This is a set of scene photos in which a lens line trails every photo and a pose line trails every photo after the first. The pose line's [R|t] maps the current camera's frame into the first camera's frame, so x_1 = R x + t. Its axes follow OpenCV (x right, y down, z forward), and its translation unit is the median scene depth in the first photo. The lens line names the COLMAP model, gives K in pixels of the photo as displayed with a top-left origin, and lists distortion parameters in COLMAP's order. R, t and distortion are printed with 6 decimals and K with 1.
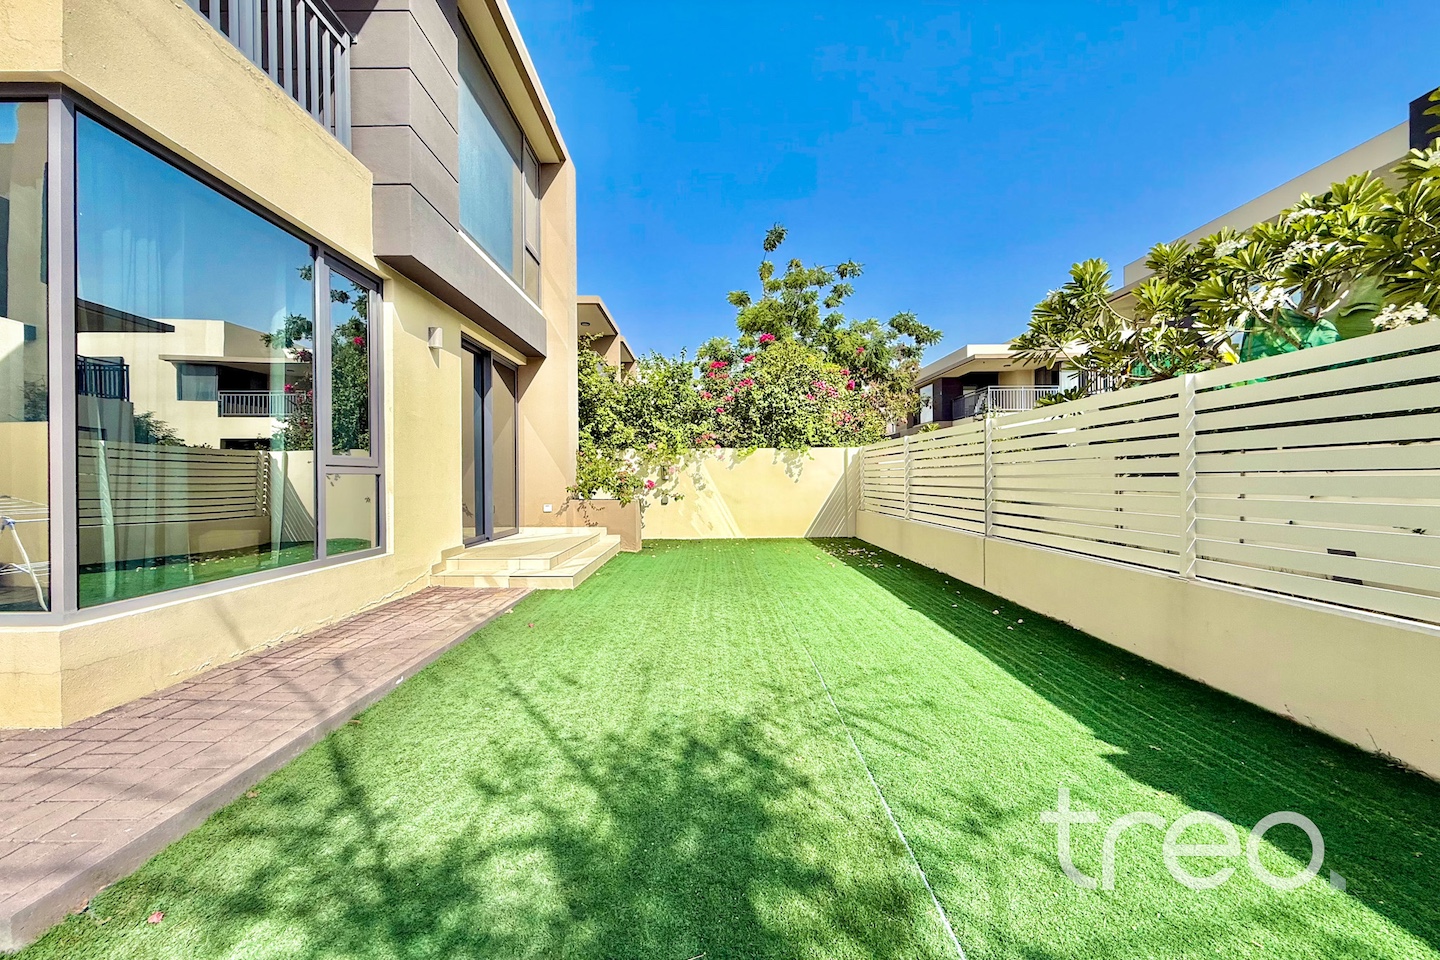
lens RADIAL K [[570.6, 0, 720.2], [0, 570.6, 480.8], [0, 0, 1]] dist [-0.009032, 0.001395]
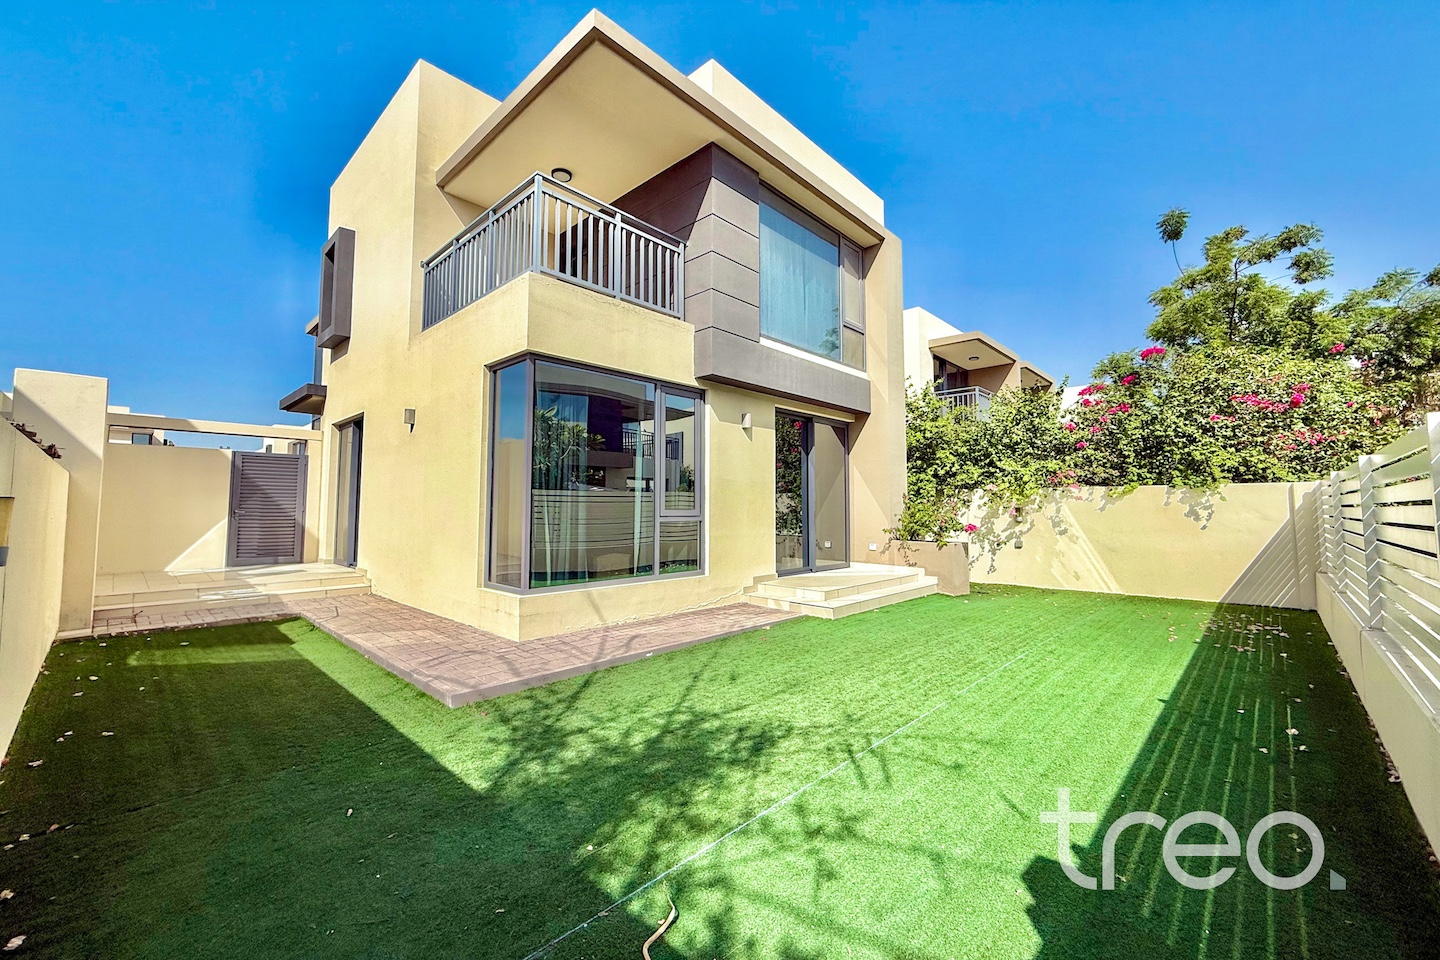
lens RADIAL K [[570.6, 0, 713.9], [0, 570.6, 473.0], [0, 0, 1]] dist [-0.009032, 0.001395]
pose [[0.717111, -0.034504, -0.696104, 0.458390], [-0.010805, 0.998103, -0.060604, -0.045601], [0.696875, 0.050981, 0.715378, -0.046438]]
